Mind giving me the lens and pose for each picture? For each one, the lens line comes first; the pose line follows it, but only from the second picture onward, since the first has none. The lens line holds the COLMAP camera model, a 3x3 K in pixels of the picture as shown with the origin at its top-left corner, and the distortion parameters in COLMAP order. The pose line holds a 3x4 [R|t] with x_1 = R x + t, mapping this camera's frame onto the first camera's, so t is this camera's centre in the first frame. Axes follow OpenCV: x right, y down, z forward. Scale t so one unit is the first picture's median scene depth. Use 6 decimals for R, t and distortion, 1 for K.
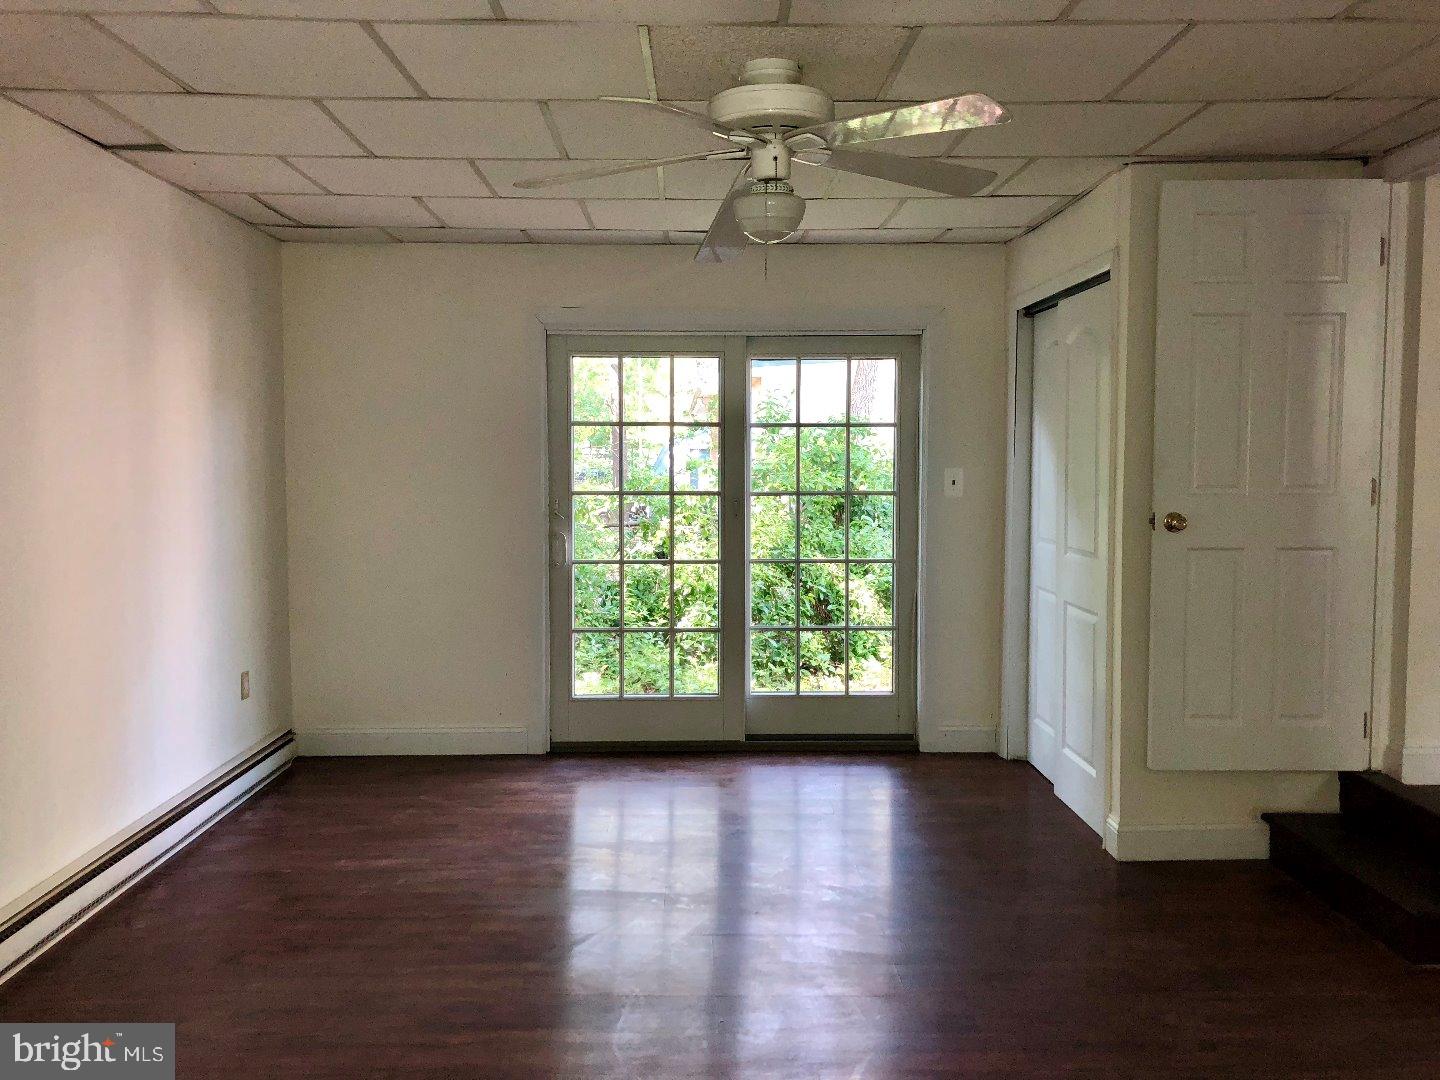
lens RADIAL K [[1197.0, 0, 717.6], [0, 1197.0, 516.6], [0, 0, 1]] dist [0.036045, -0.004503]
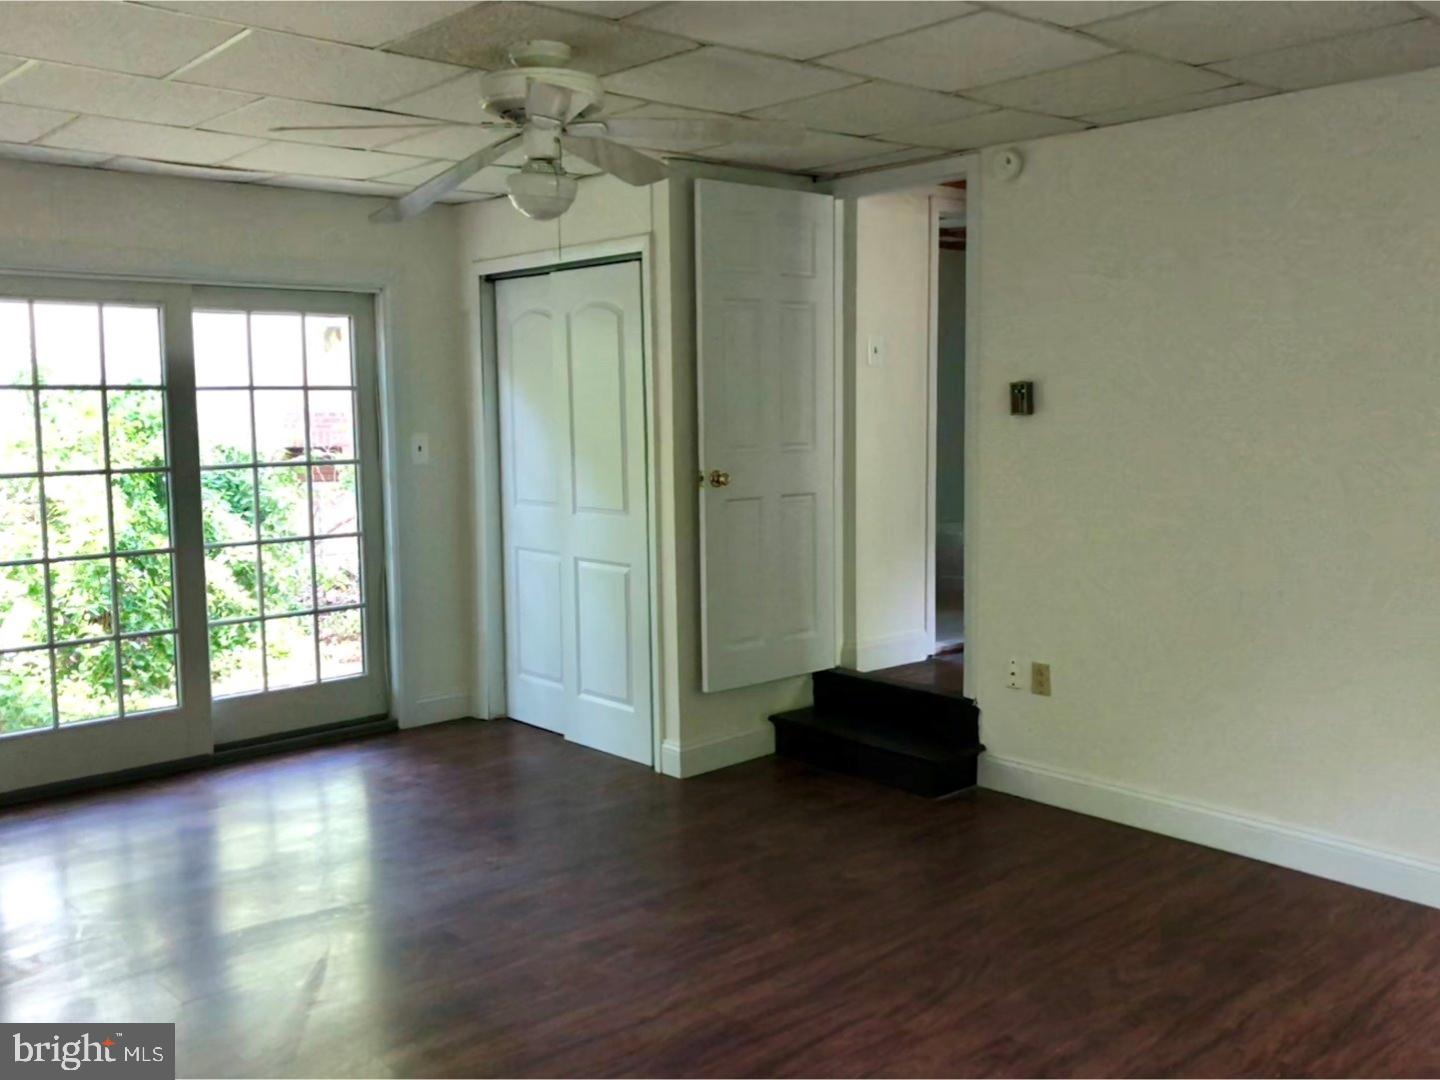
lens RADIAL K [[1321.6, 0, 719.8], [0, 1321.6, 523.5], [0, 0, 1]] dist [0.086103, -0.012362]
pose [[0.754136, -0.066931, 0.653299, -0.372710], [0.044473, 0.997714, 0.050880, -0.013393], [-0.655211, -0.009317, 0.755389, 0.029985]]
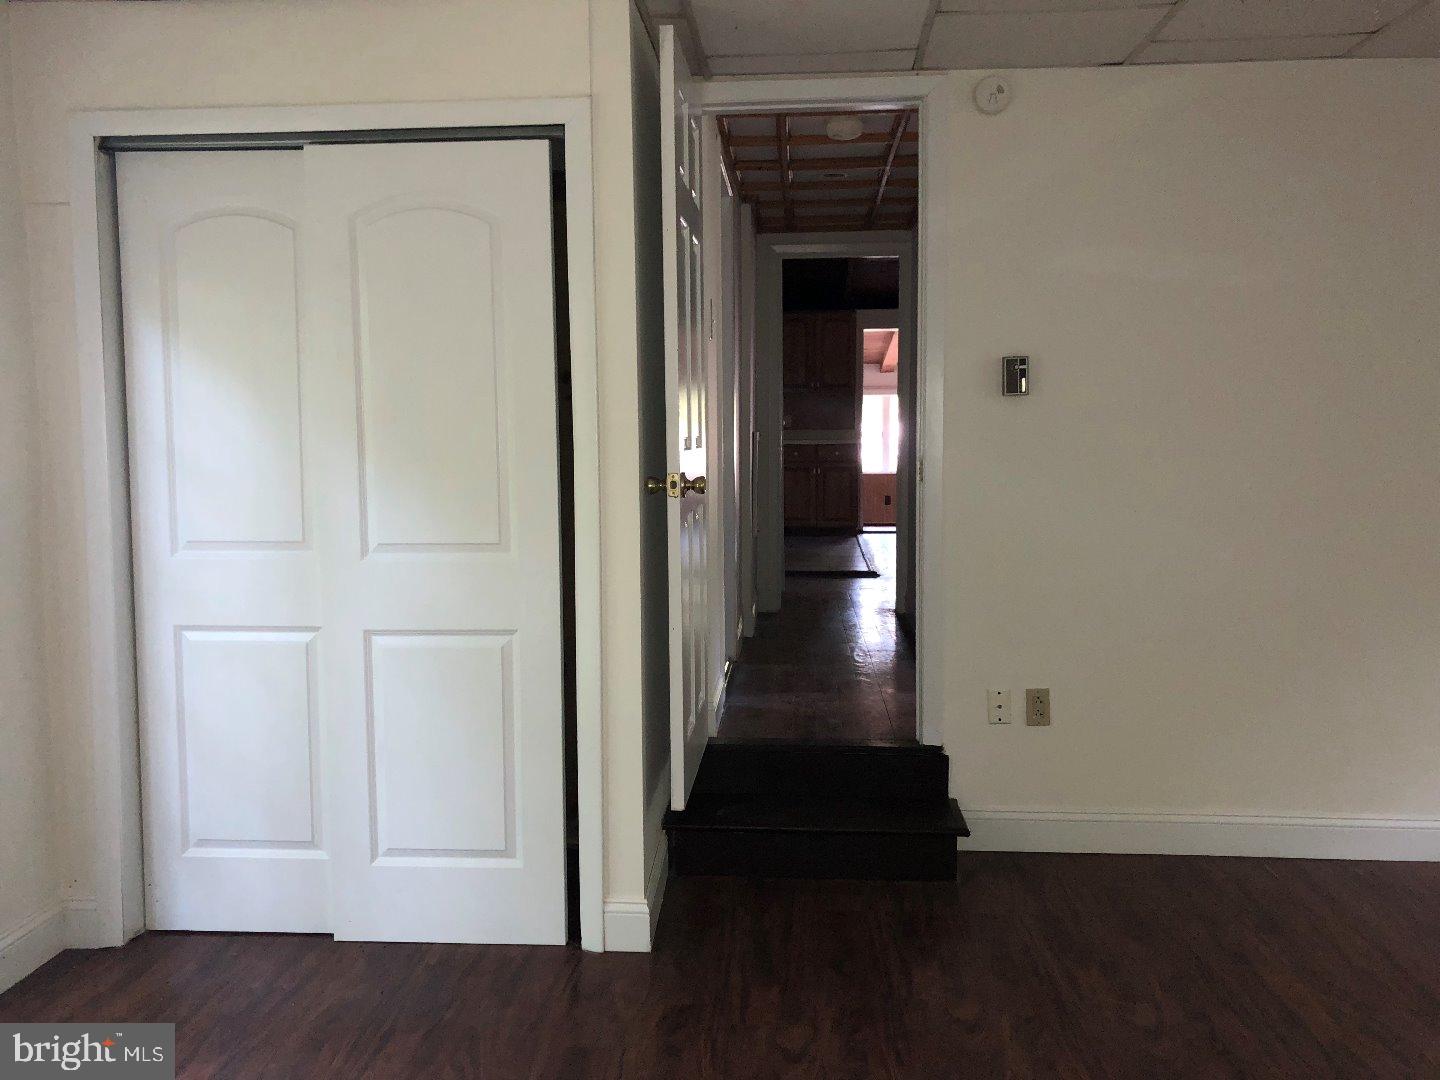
lens RADIAL K [[1197.0, 0, 717.6], [0, 1197.0, 516.6], [0, 0, 1]] dist [0.036045, -0.004503]
pose [[0.083370, -0.077023, 0.993538, -0.315777], [0.061854, 0.995486, 0.071984, -0.023813], [-0.994597, 0.055453, 0.087758, 0.742181]]
